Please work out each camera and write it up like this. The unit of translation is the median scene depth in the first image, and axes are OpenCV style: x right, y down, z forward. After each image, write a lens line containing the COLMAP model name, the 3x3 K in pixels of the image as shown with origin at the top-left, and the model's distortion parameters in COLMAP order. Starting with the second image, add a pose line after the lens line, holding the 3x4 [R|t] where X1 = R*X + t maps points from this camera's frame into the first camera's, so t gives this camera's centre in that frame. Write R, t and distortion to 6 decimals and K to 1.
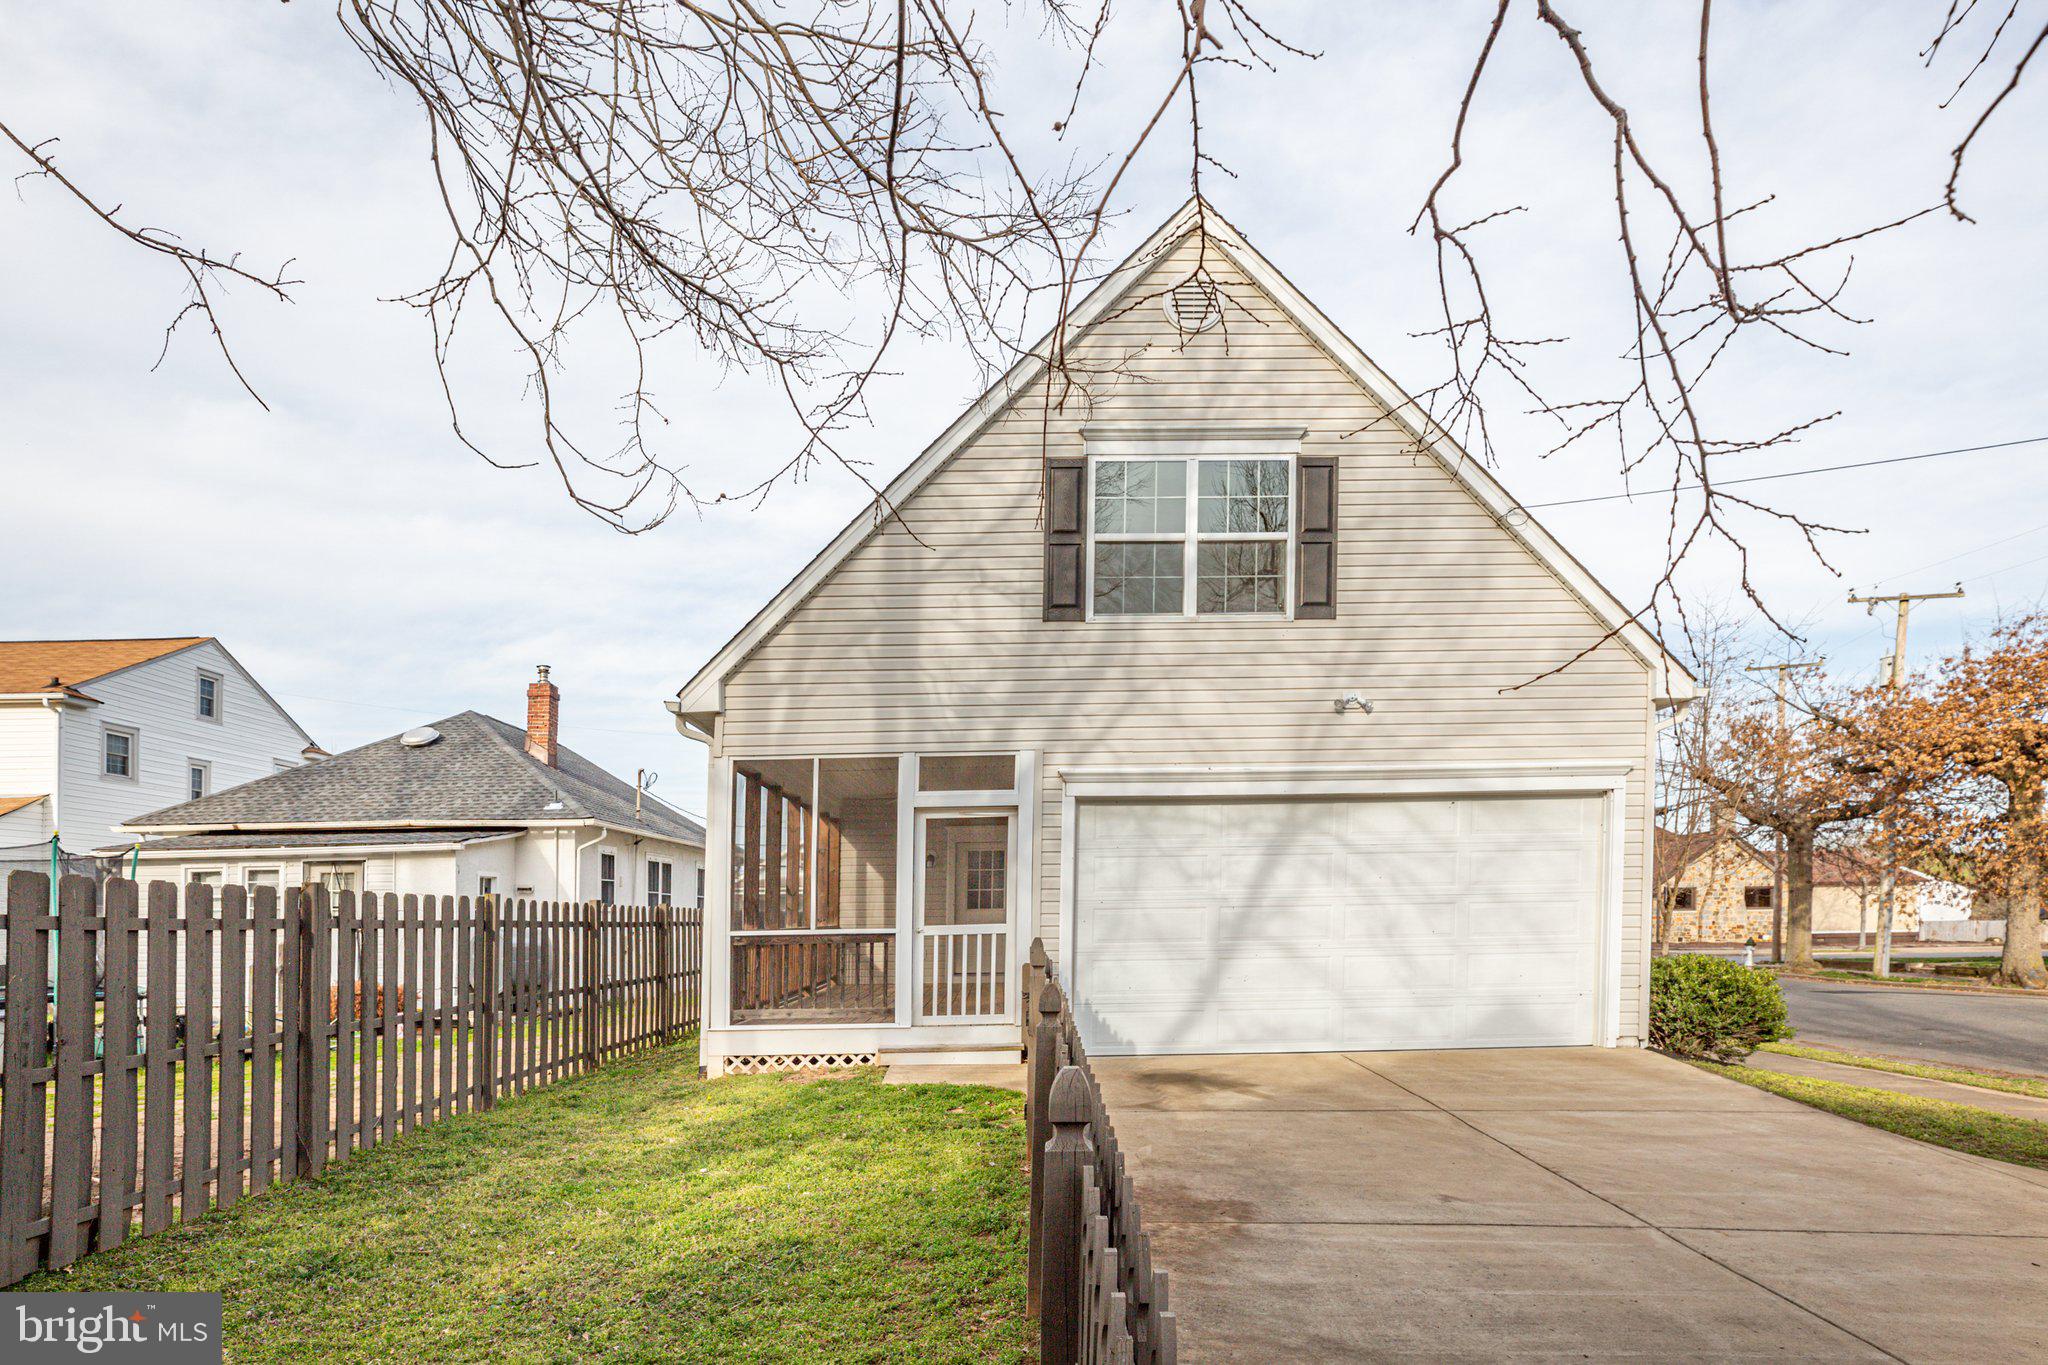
lens RADIAL K [[1128.8, 0, 1024.1], [0, 1128.8, 839.0], [0, 0, 1]] dist [-0.002862, -0.000015]
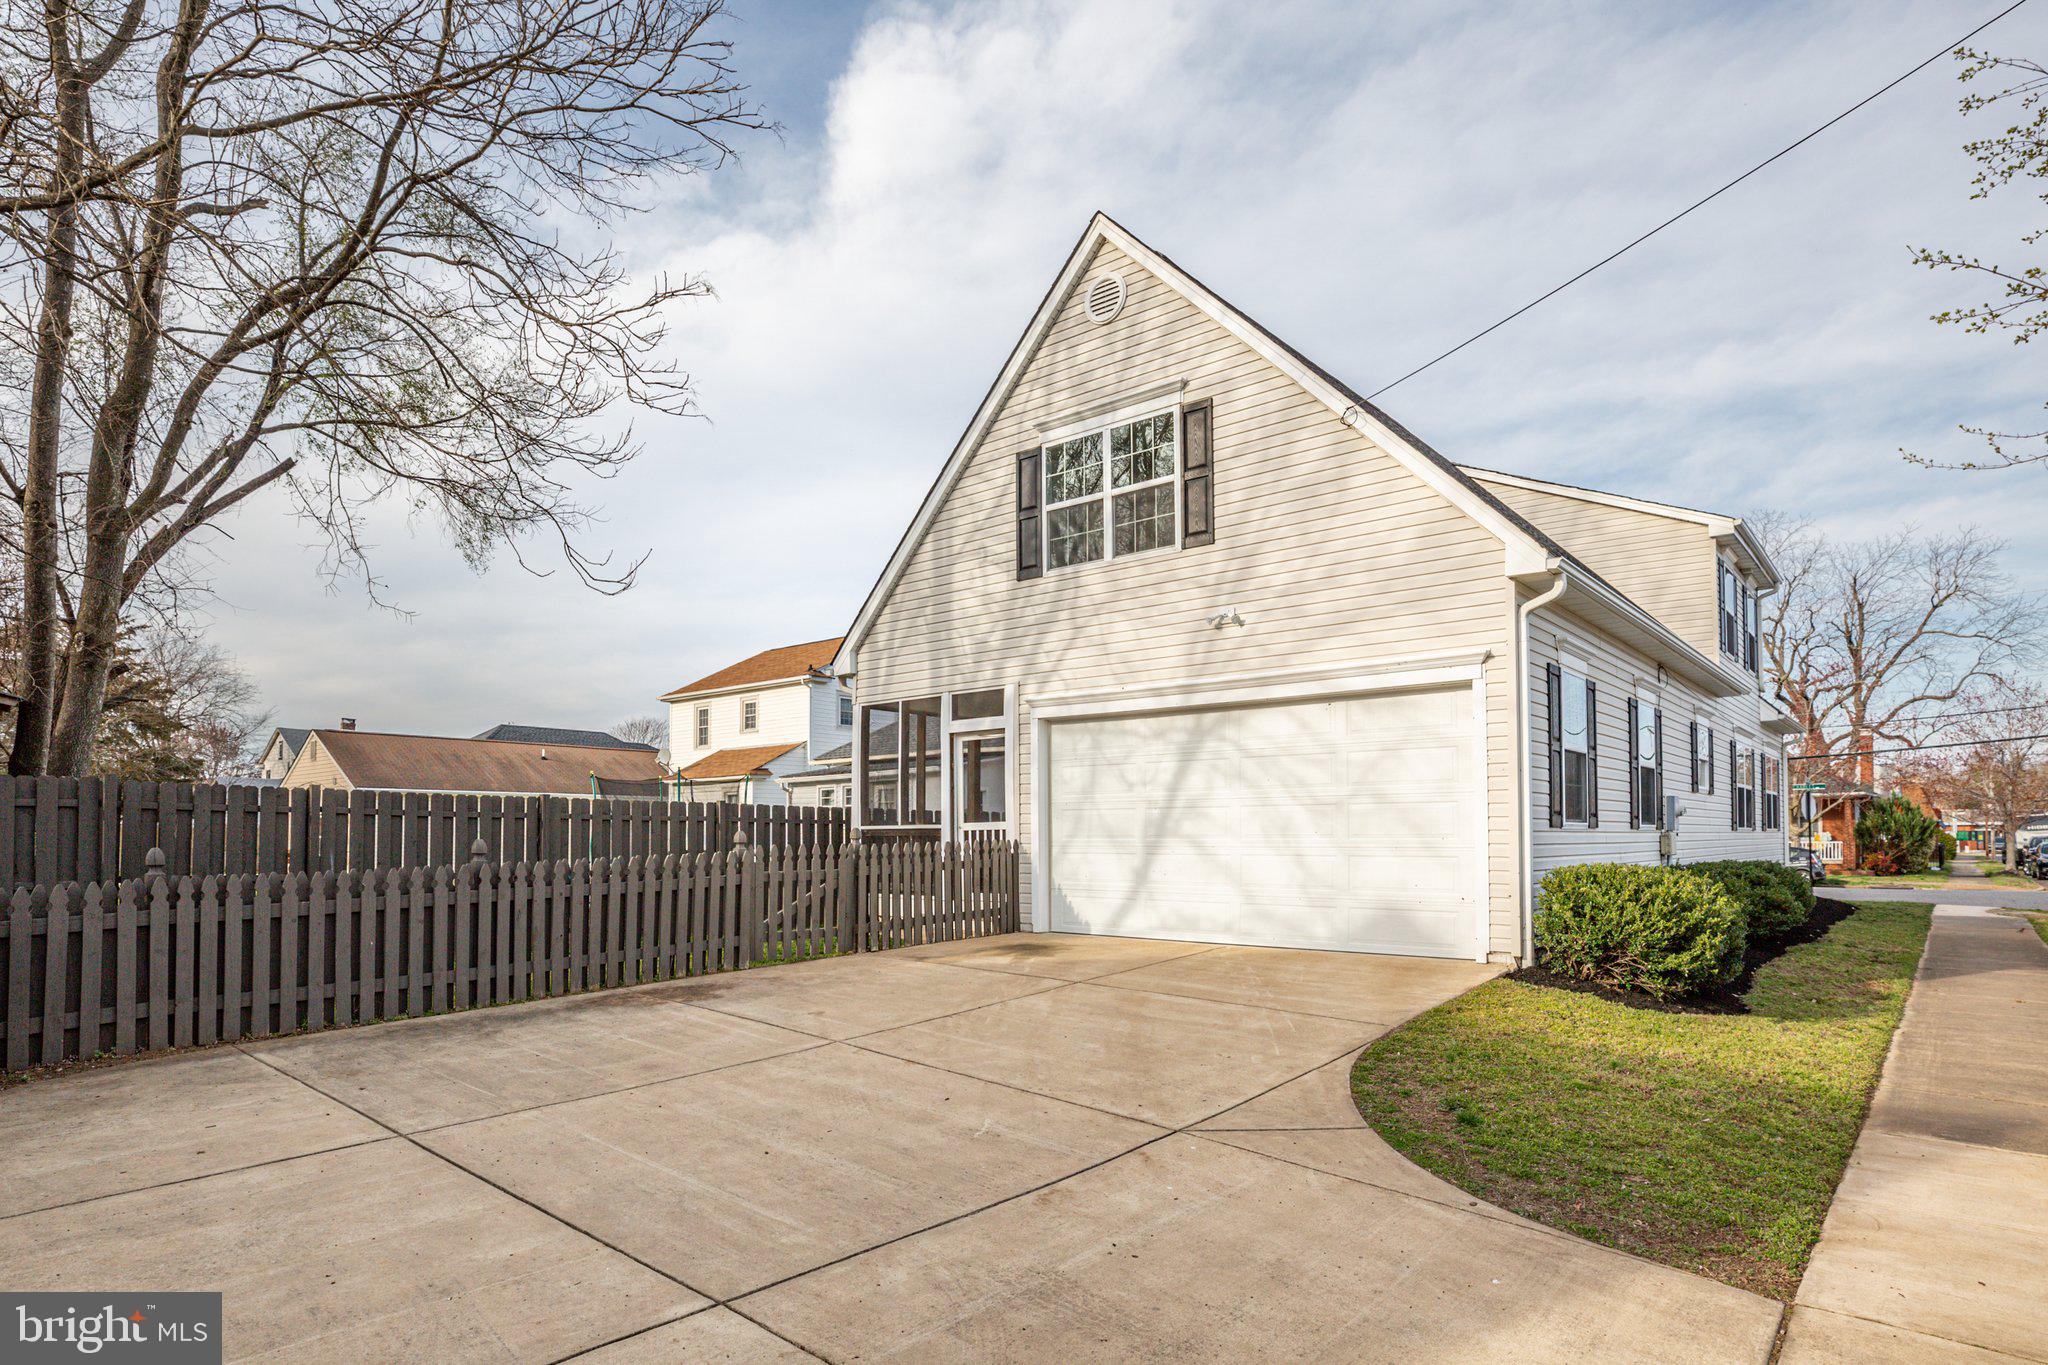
lens RADIAL K [[1117.4, 0, 1024.0], [0, 1117.4, 682.5], [0, 0, 1]] dist [-0.000491, -0.000031]
pose [[0.748940, -0.074973, -0.658383, 0.836253], [0.037656, 0.996788, -0.070674, 0.008952], [0.661567, 0.028139, 0.749358, 0.069697]]
